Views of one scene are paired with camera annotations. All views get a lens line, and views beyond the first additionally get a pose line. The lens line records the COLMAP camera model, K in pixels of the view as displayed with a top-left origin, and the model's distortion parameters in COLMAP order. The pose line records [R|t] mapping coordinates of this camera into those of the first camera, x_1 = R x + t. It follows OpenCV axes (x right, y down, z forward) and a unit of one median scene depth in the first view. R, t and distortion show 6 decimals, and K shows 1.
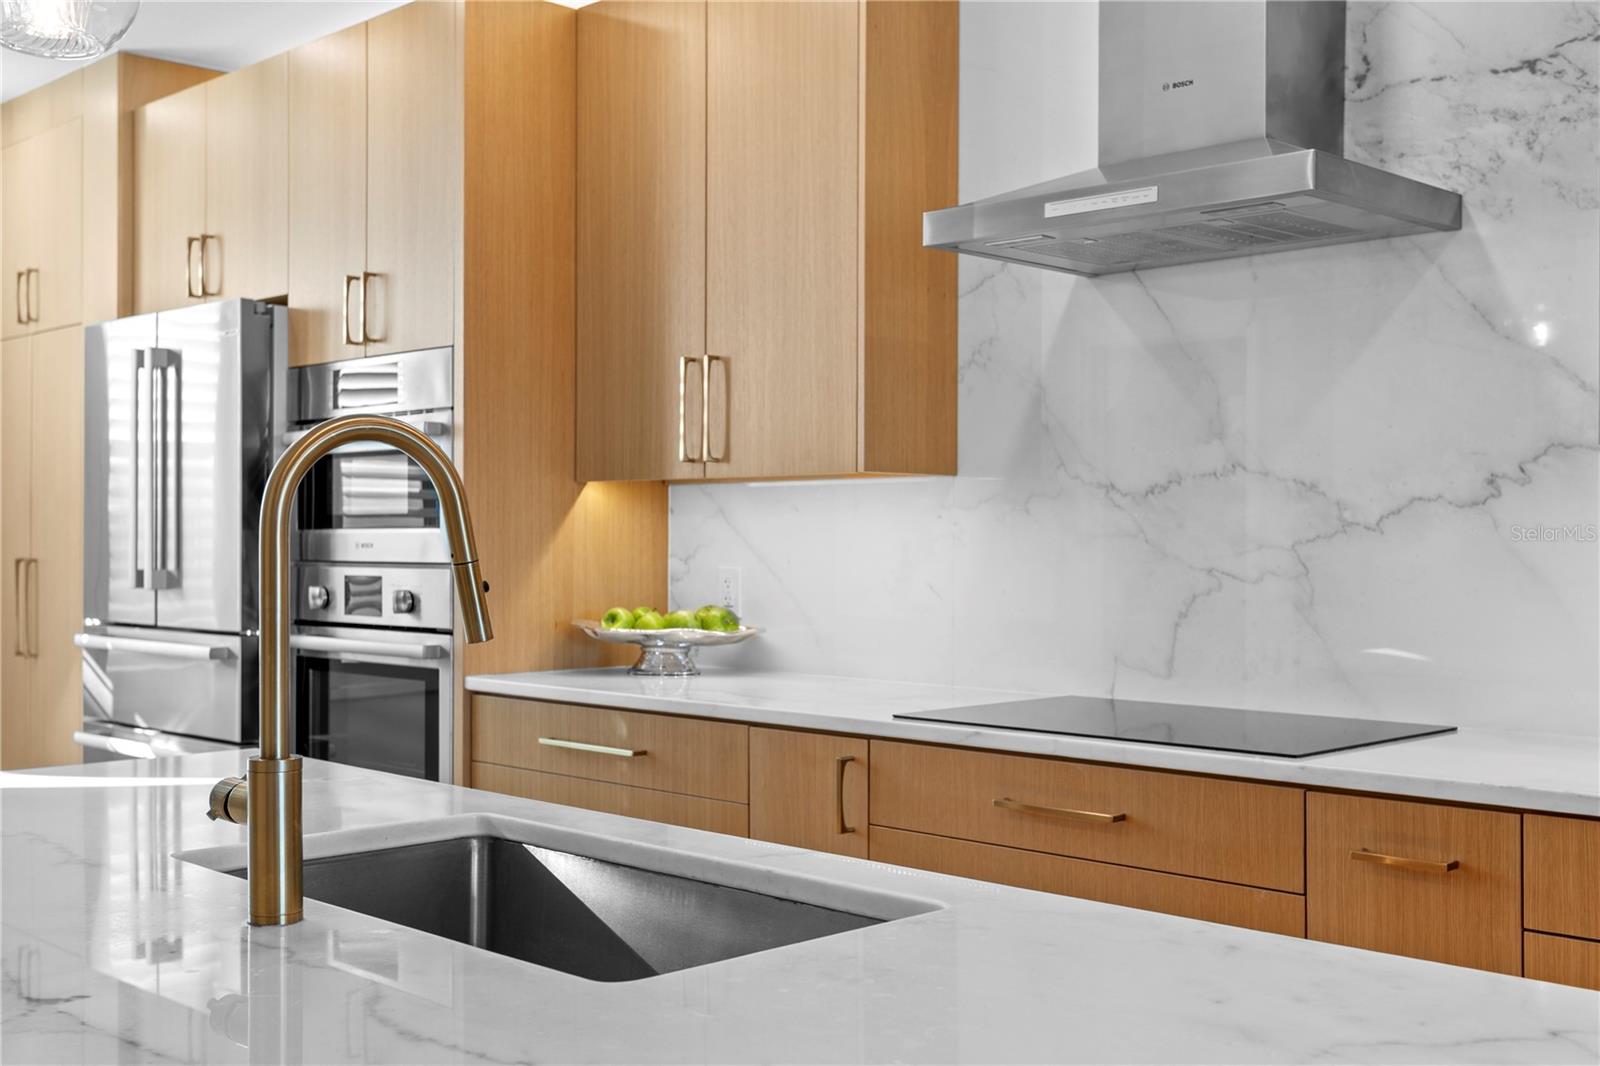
lens RADIAL K [[1741.8, 0, 798.1], [0, 1741.8, 542.8], [0, 0, 1]] dist [0.011581, 0.000000]
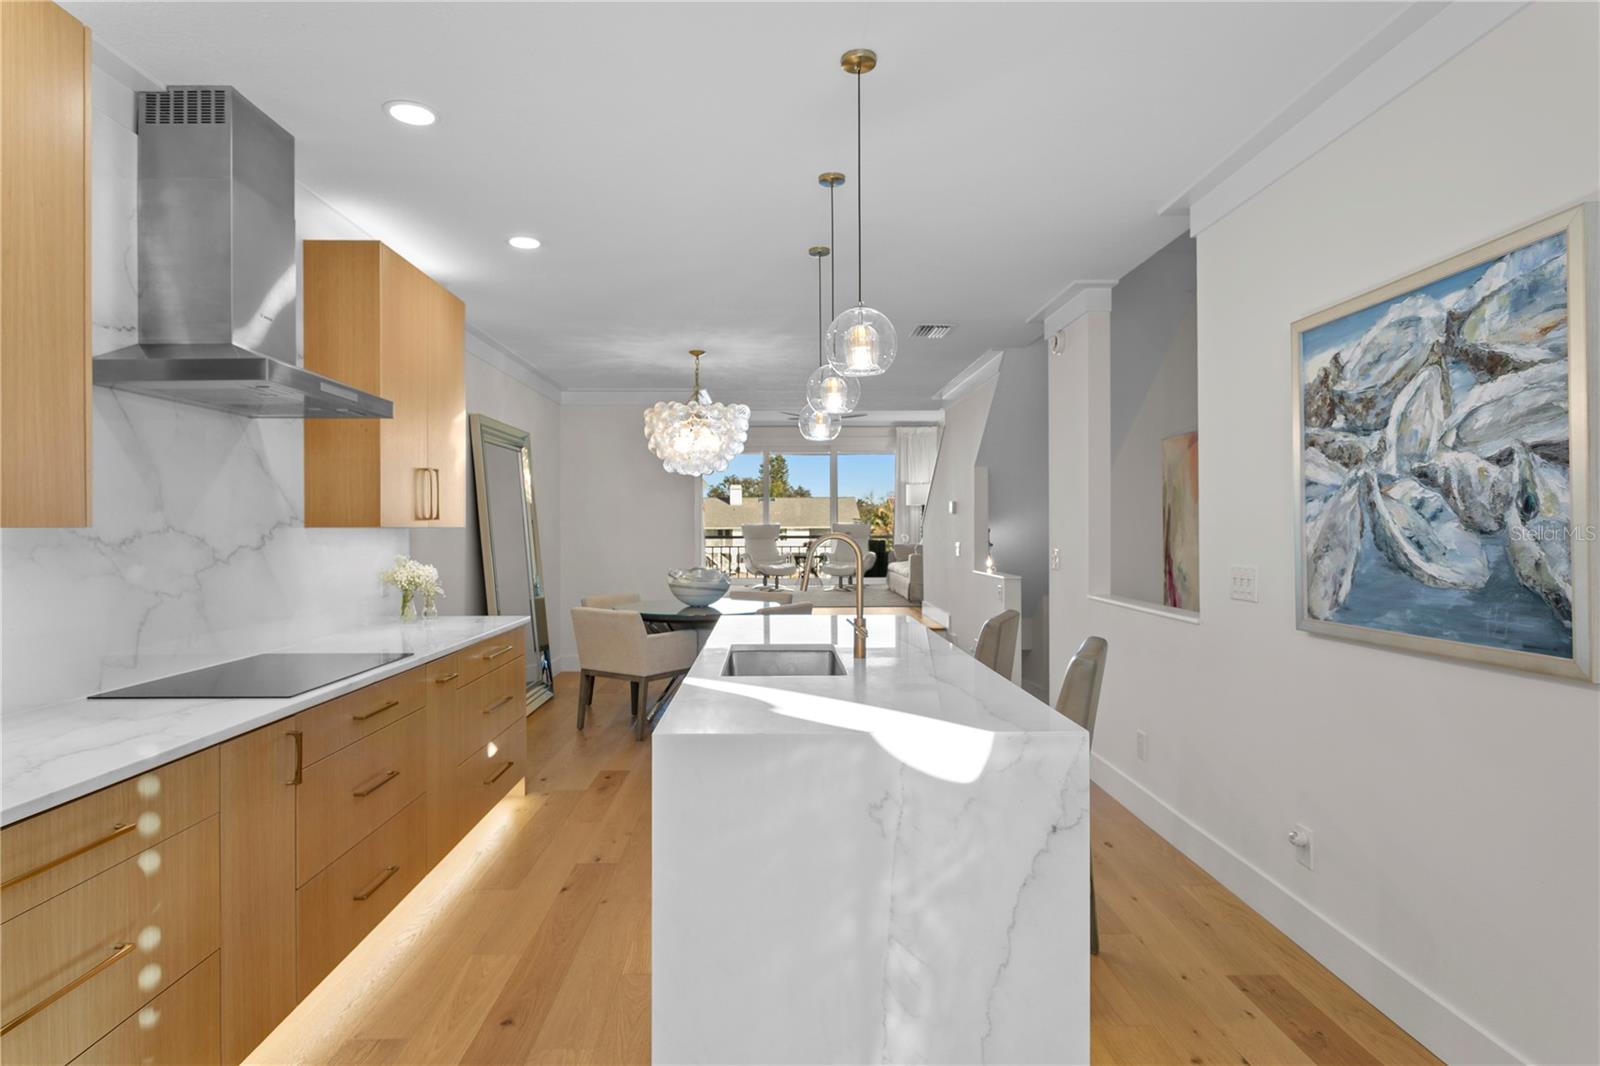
lens RADIAL K [[853.6, 0, 784.4], [0, 853.6, 525.4], [0, 0, 1]] dist [-0.007905, 0.003405]
pose [[-0.717366, 0.002430, 0.696692, -0.570723], [0.003662, 0.999993, 0.000282, -0.034750], [-0.696687, 0.002754, -0.717370, 0.924549]]
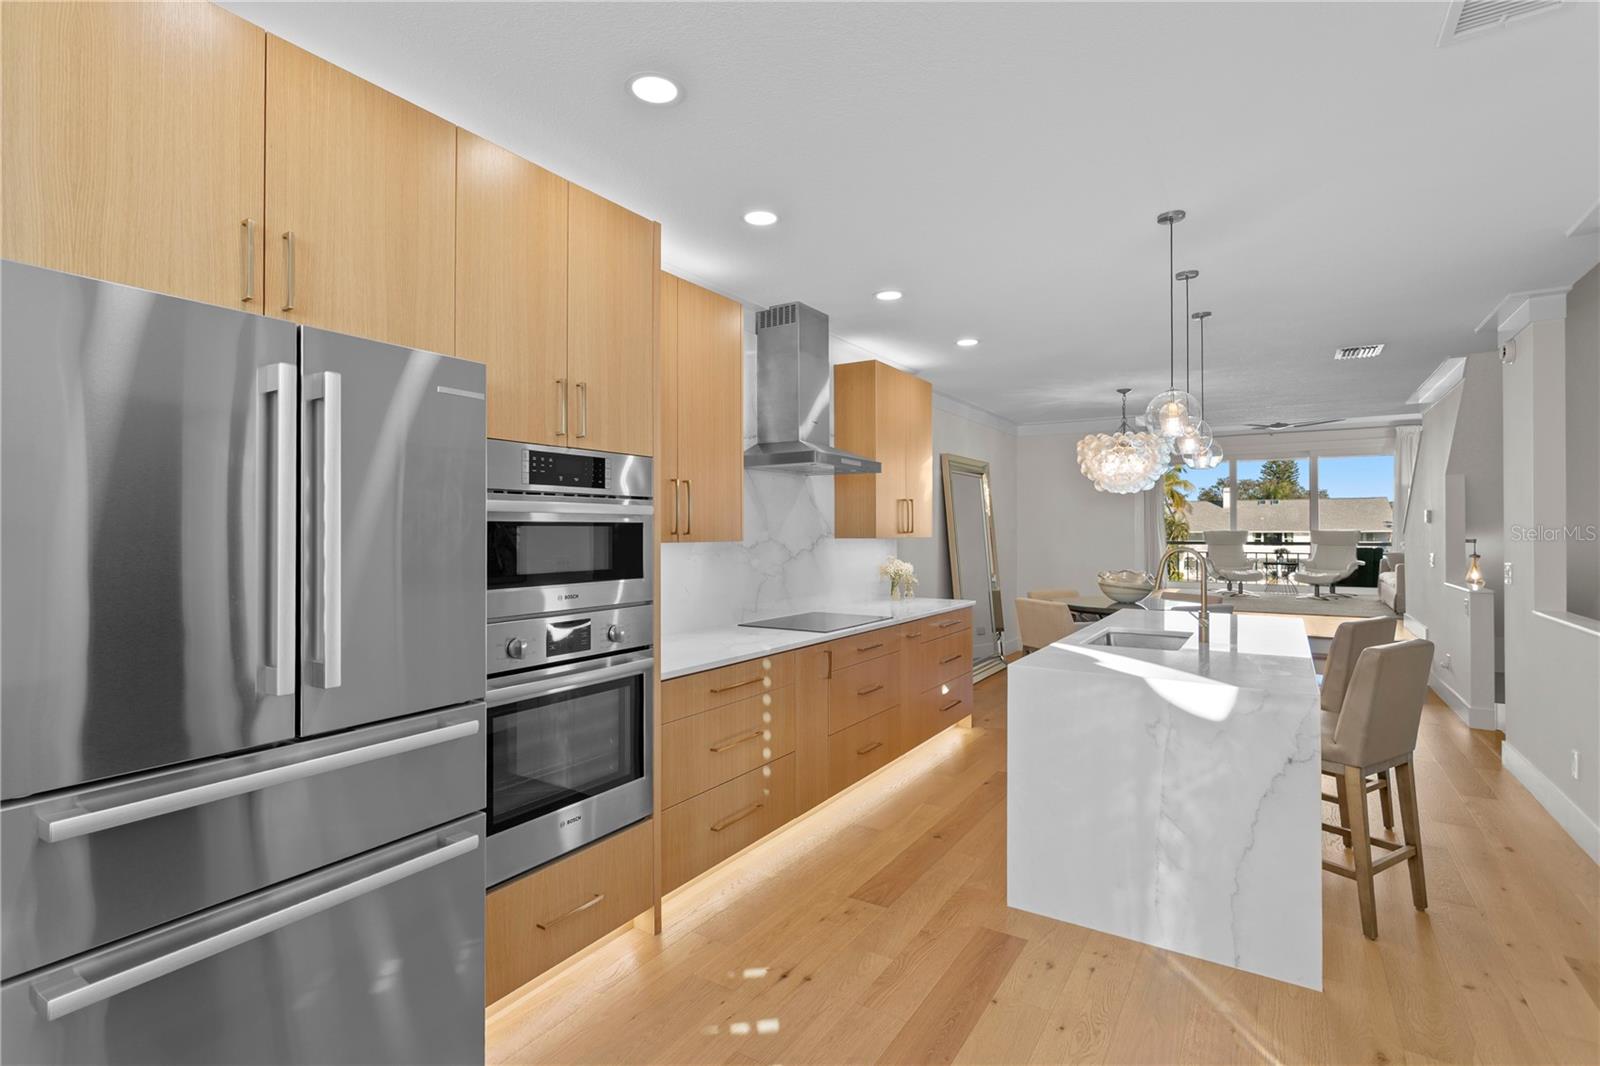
lens RADIAL K [[764.6, 0, 777.3], [0, 764.6, 524.7], [0, 0, 1]] dist [0.002717, -0.000079]
pose [[-0.202445, 0.006936, 0.979269, -0.843181], [0.002528, 0.999975, -0.006560, -0.047891], [-0.979290, 0.001147, -0.202458, 0.994641]]
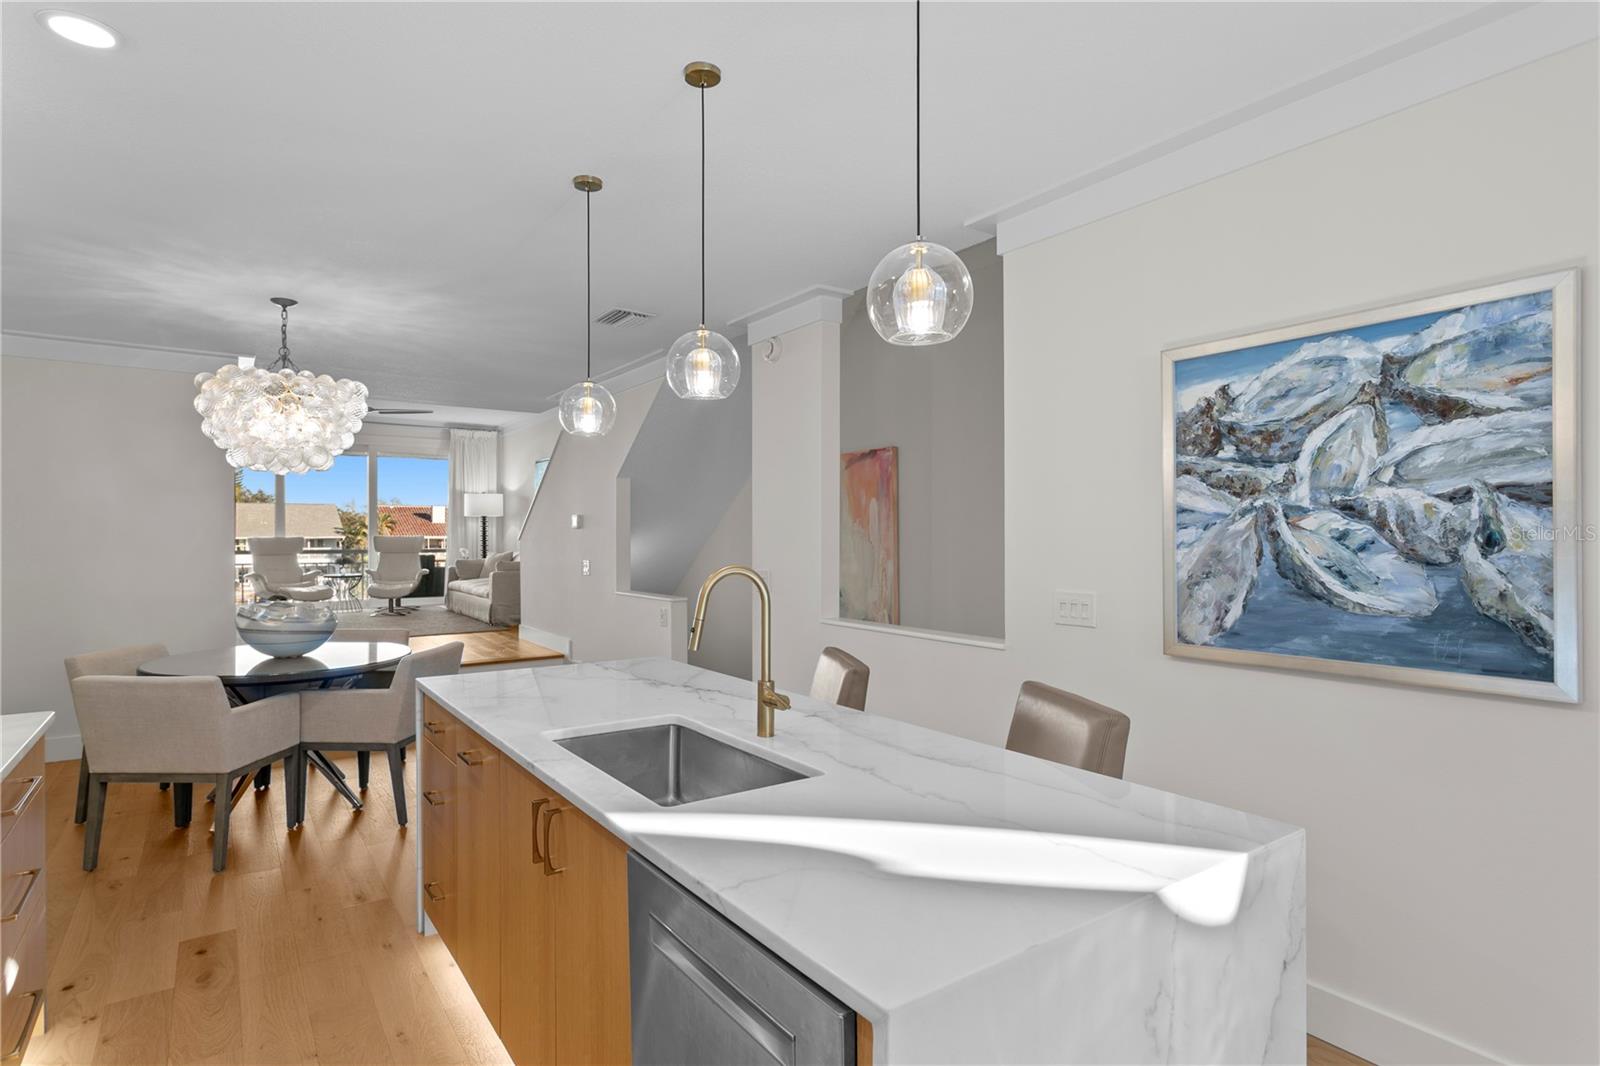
lens RADIAL K [[827.0, 0, 788.6], [0, 827.0, 534.5], [0, 0, 1]] dist [-0.013660, 0.006547]
pose [[-0.984453, -0.001100, 0.175645, -0.221917], [-0.001176, 0.999999, -0.000330, -0.046457], [-0.175645, -0.000531, -0.984453, 0.862917]]
